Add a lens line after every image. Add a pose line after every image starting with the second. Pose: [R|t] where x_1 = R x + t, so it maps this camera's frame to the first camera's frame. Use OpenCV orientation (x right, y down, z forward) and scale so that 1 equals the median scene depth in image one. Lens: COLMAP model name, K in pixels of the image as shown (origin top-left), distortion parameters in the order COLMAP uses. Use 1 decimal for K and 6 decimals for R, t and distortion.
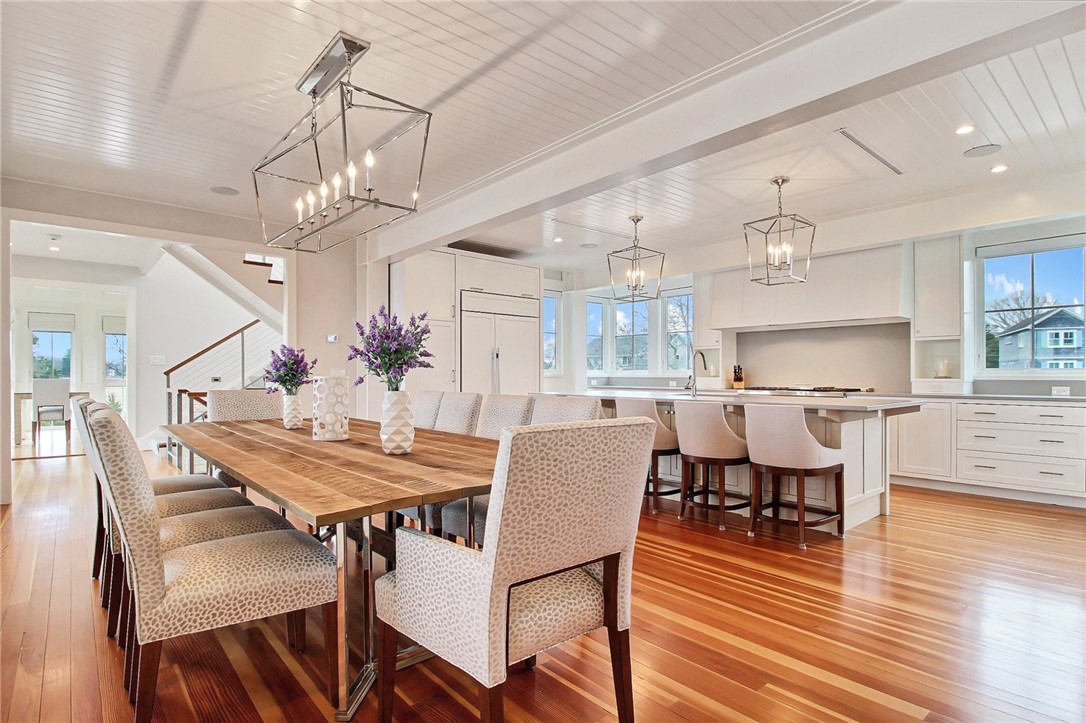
lens RADIAL K [[547.7, 0, 543.0], [0, 547.7, 361.5], [0, 0, 1]] dist [0.001983, 0.000288]
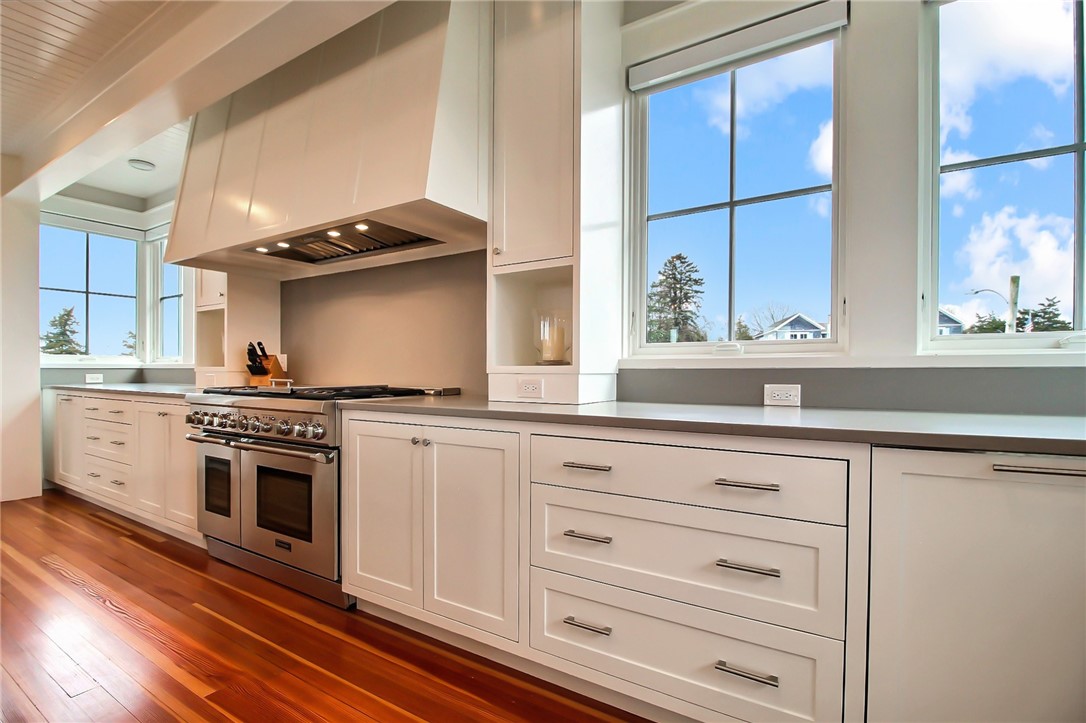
lens RADIAL K [[465.4, 0, 544.7], [0, 465.4, 374.7], [0, 0, 1]] dist [-0.000287, -0.000108]
pose [[0.967389, 0.002233, 0.253287, 0.626203], [-0.008965, 0.999636, 0.025428, 0.028499], [-0.253138, -0.026869, 0.967057, 0.649300]]
